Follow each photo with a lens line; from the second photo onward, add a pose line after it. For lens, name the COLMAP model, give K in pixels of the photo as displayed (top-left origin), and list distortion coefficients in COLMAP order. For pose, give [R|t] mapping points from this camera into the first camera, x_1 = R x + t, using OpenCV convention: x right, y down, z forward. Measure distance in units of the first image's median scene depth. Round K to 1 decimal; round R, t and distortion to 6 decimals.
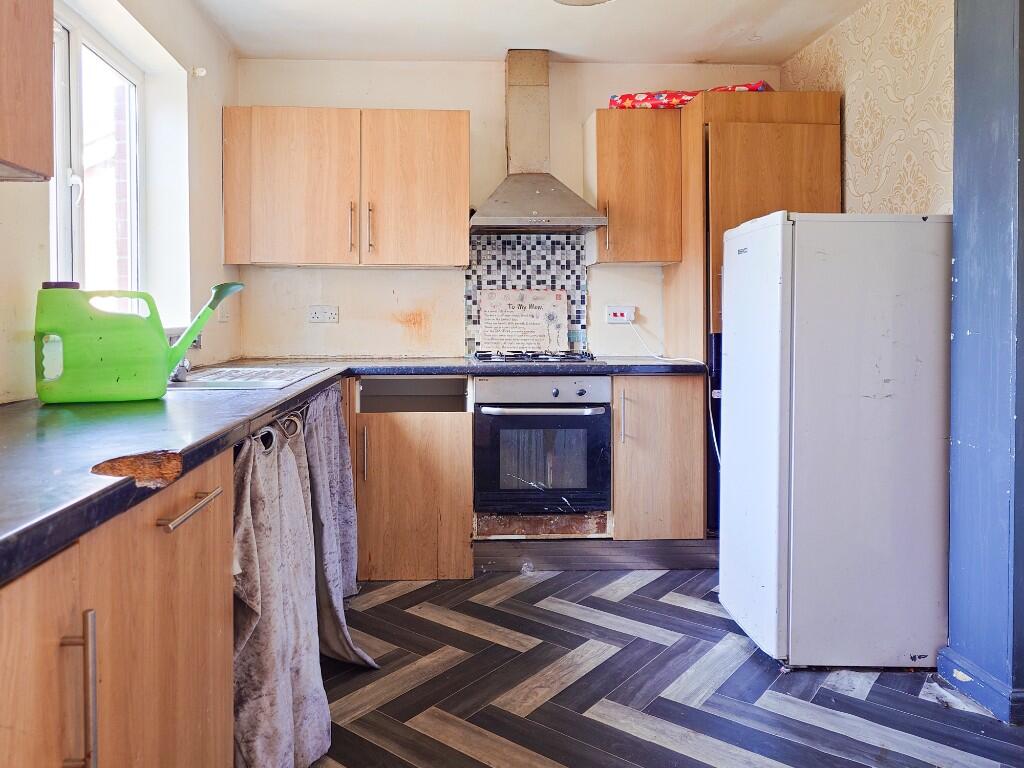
lens RADIAL K [[709.8, 0, 517.1], [0, 709.8, 382.7], [0, 0, 1]] dist [-0.001935, 0.000369]
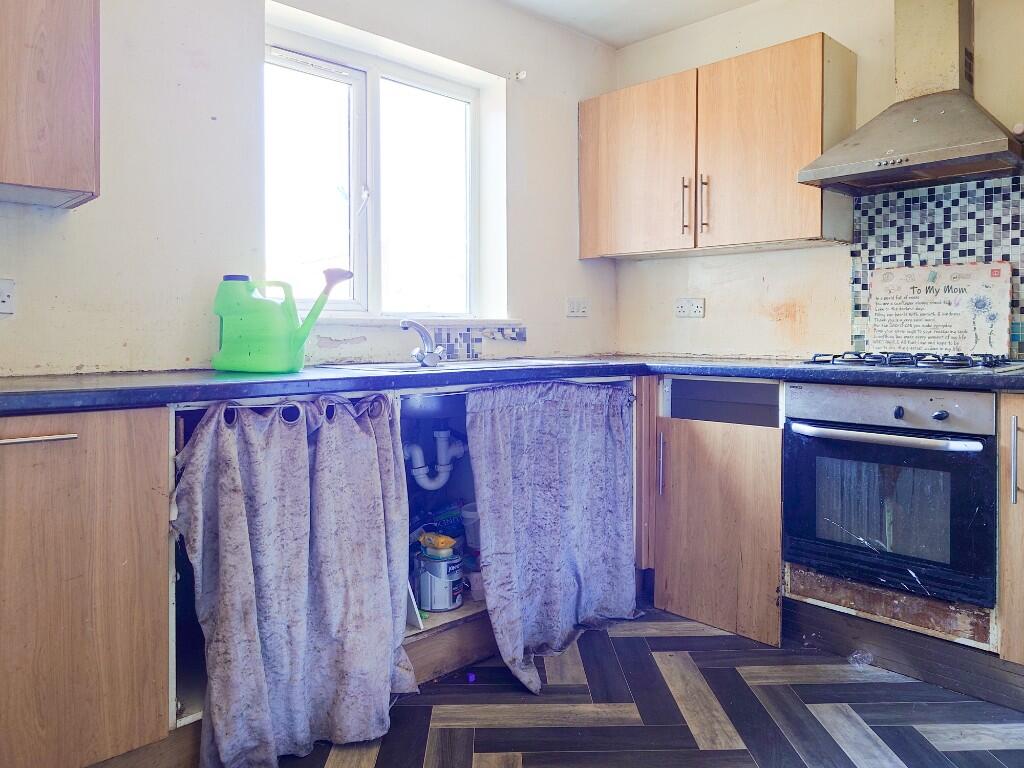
lens RADIAL K [[742.6, 0, 512.1], [0, 742.6, 385.5], [0, 0, 1]] dist [-0.004080, -0.000878]
pose [[0.651930, 0.053523, -0.756387, 0.335604], [-0.063110, 0.997875, 0.016216, 0.000562], [0.755648, 0.037164, 0.653923, 0.248863]]
